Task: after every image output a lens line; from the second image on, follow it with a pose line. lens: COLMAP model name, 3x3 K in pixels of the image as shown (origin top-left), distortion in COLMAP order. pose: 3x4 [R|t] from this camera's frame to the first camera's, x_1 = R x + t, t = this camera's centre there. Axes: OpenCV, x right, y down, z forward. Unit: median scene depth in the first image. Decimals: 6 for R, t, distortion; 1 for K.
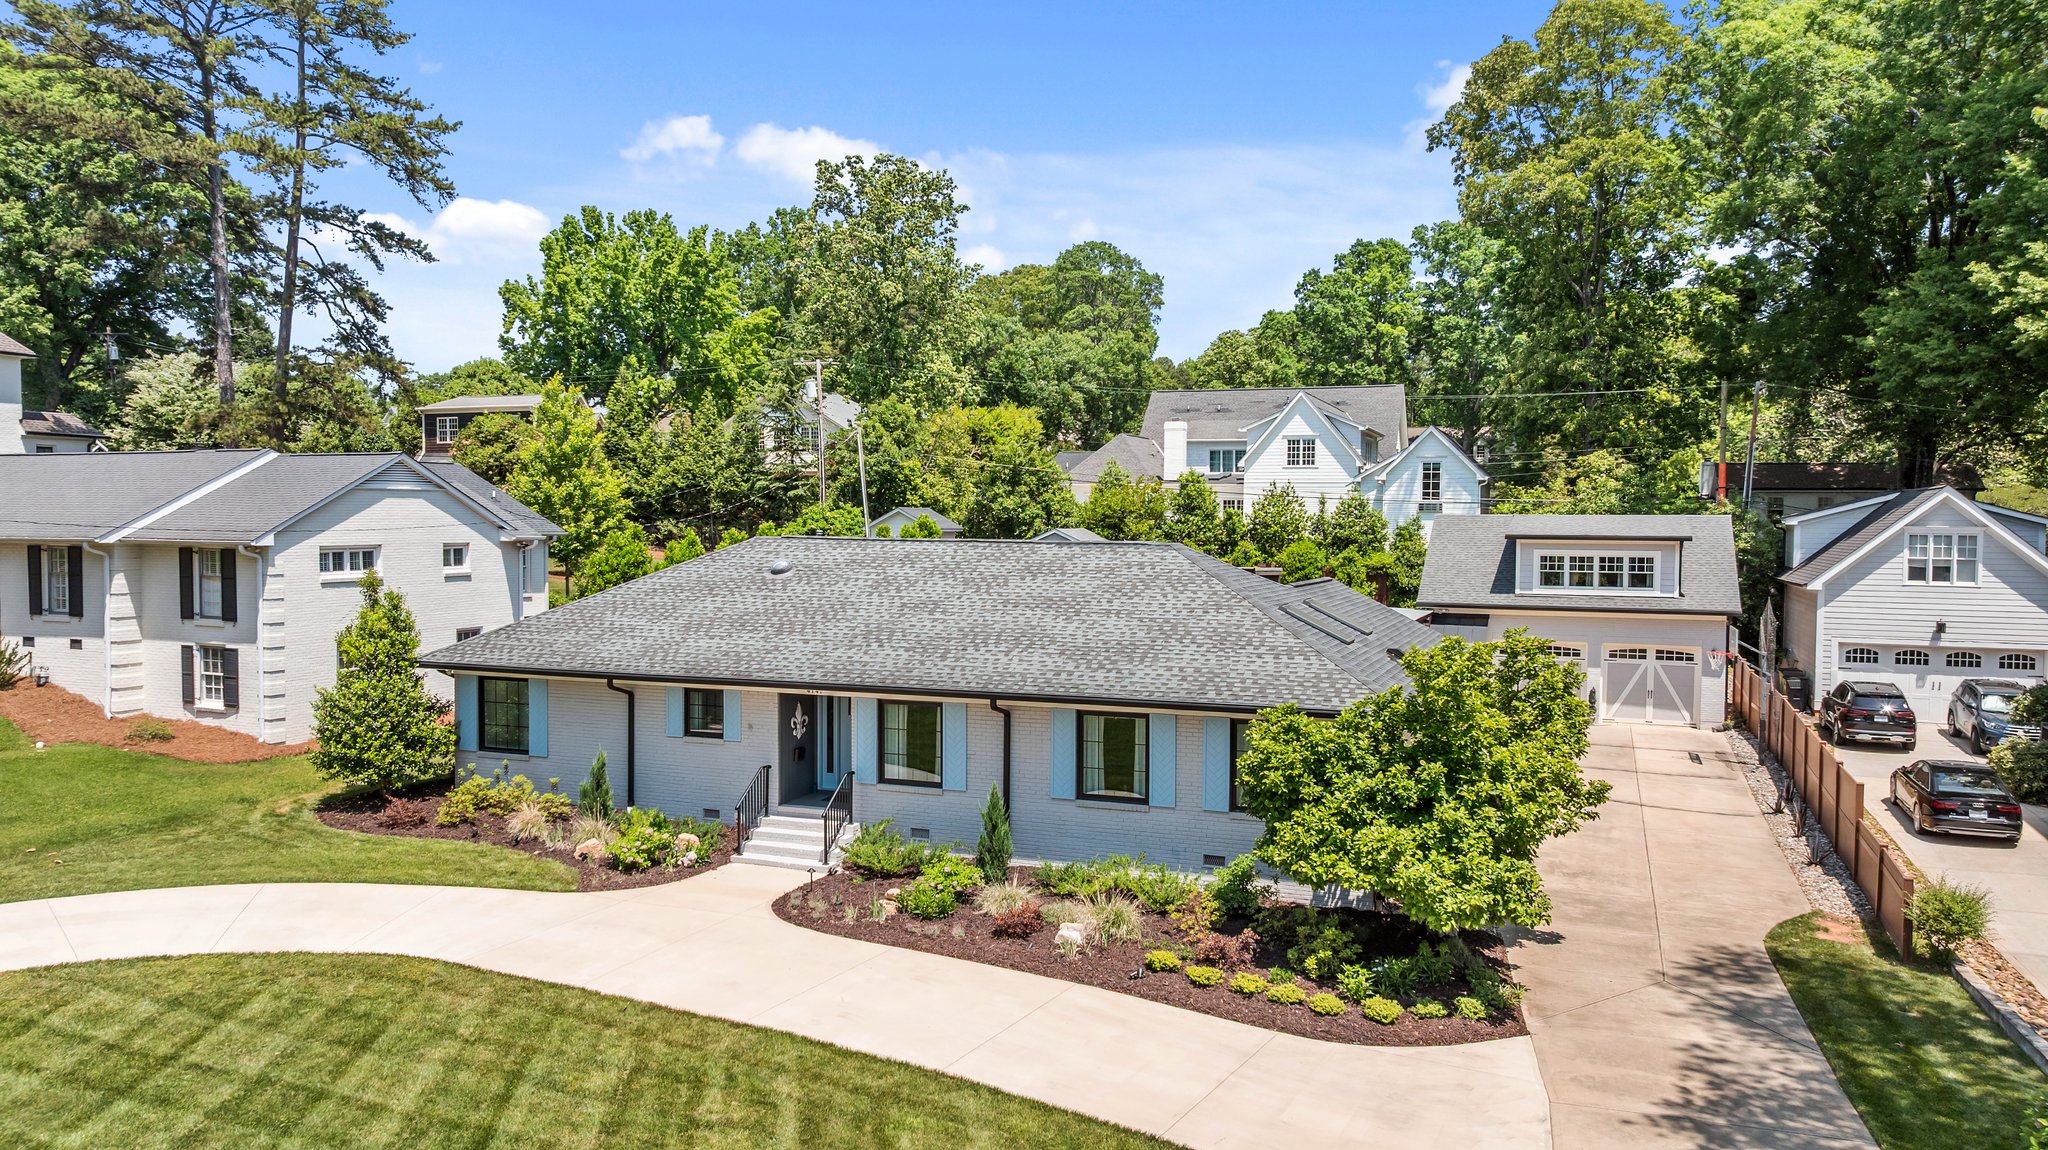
lens RADIAL K [[1455.7, 0, 1022.2], [0, 1455.7, 541.7], [0, 0, 1]] dist [-0.008615, -0.000319]
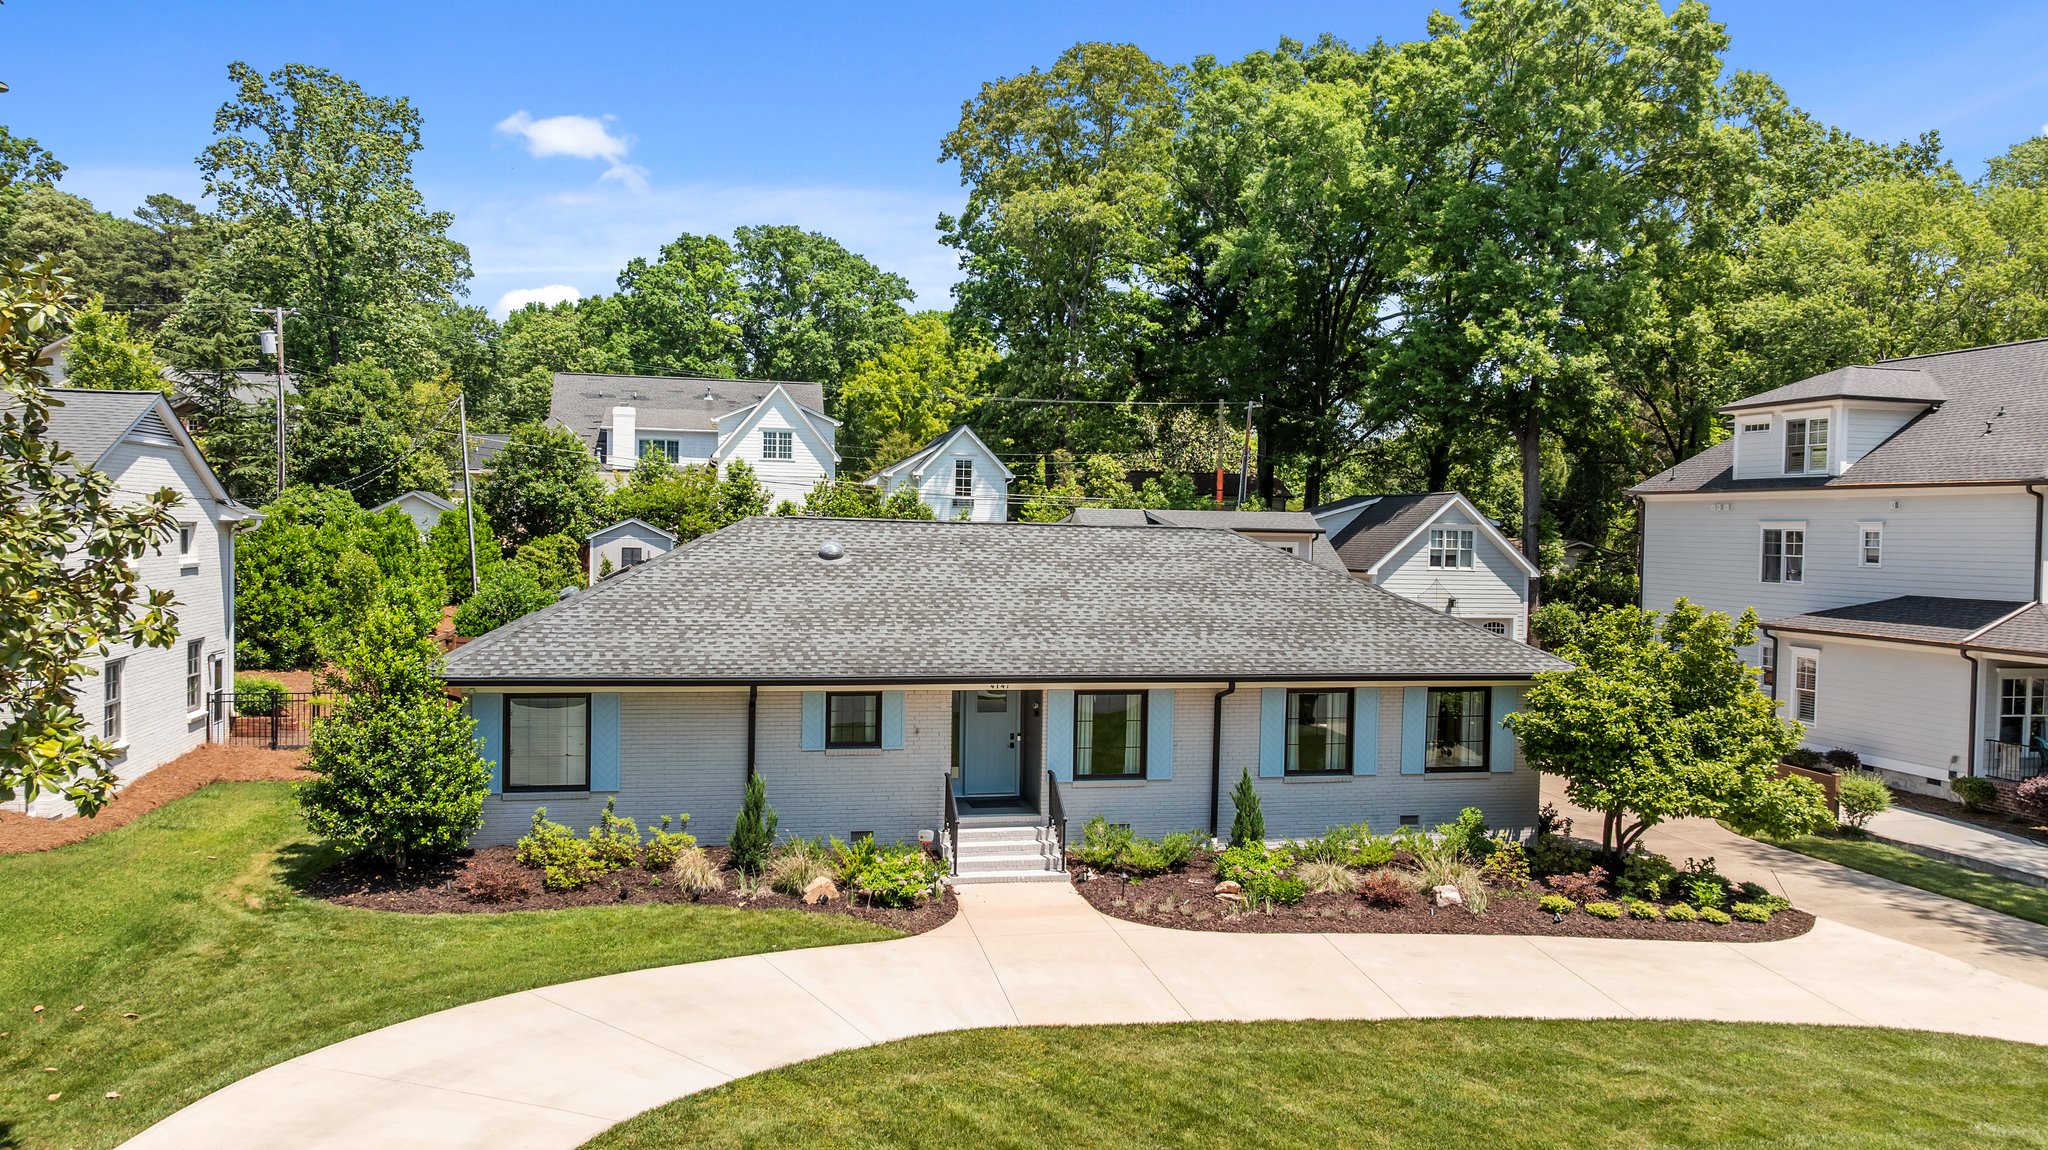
lens RADIAL K [[1455.7, 0, 1022.2], [0, 1455.7, 541.7], [0, 0, 1]] dist [-0.008615, -0.000319]
pose [[0.822728, 0.005029, 0.568414, -0.407471], [-0.004730, 0.999987, -0.002002, 0.009381], [-0.568416, -0.001042, 0.822740, 0.156606]]
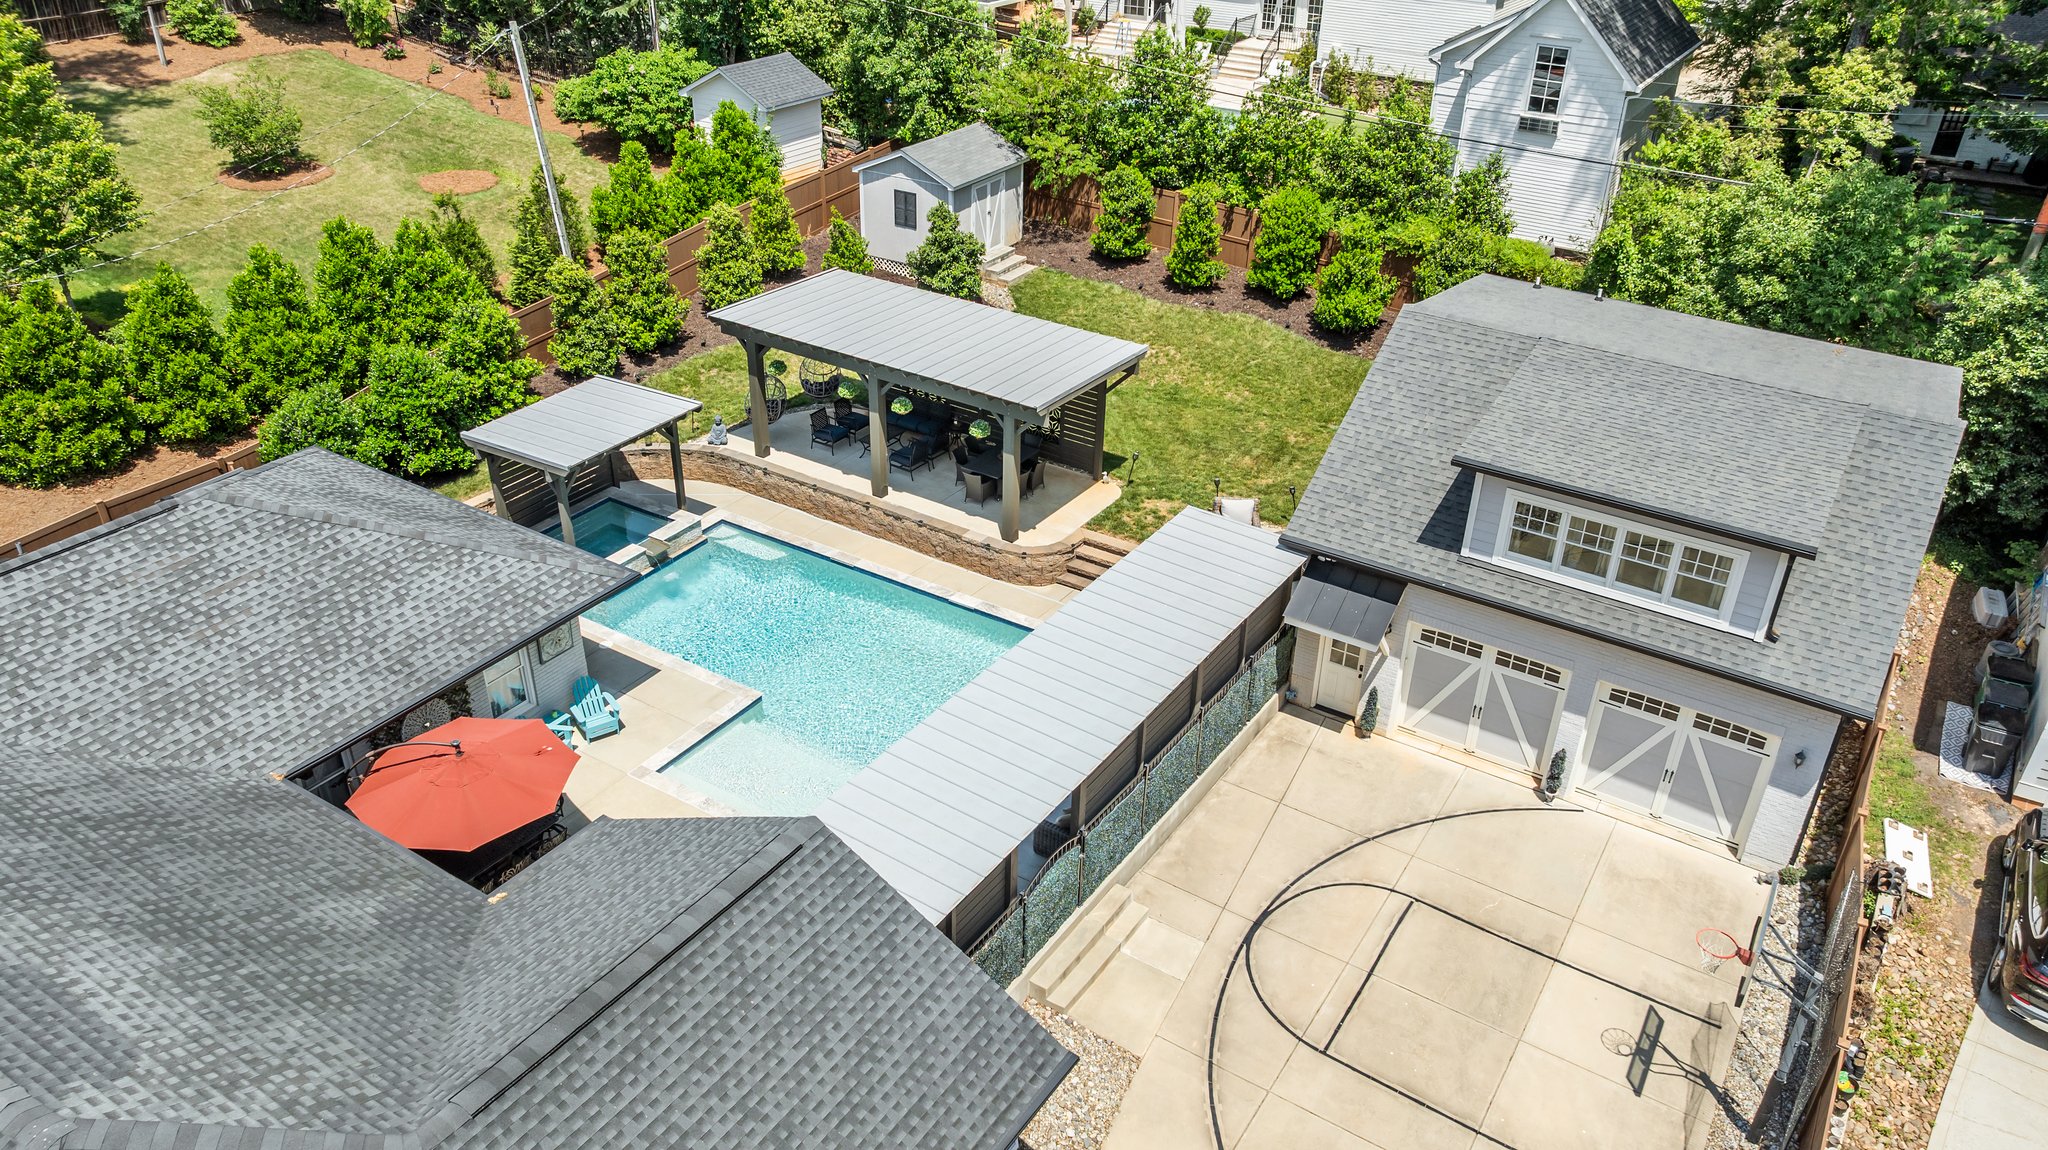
lens RADIAL K [[1455.7, 0, 1022.2], [0, 1455.7, 541.7], [0, 0, 1]] dist [-0.008615, -0.000319]
pose [[0.978713, 0.102274, -0.177936, 0.283743], [-0.004691, 0.877909, 0.478805, -0.227702], [0.205181, -0.467778, 0.859701, 0.526779]]
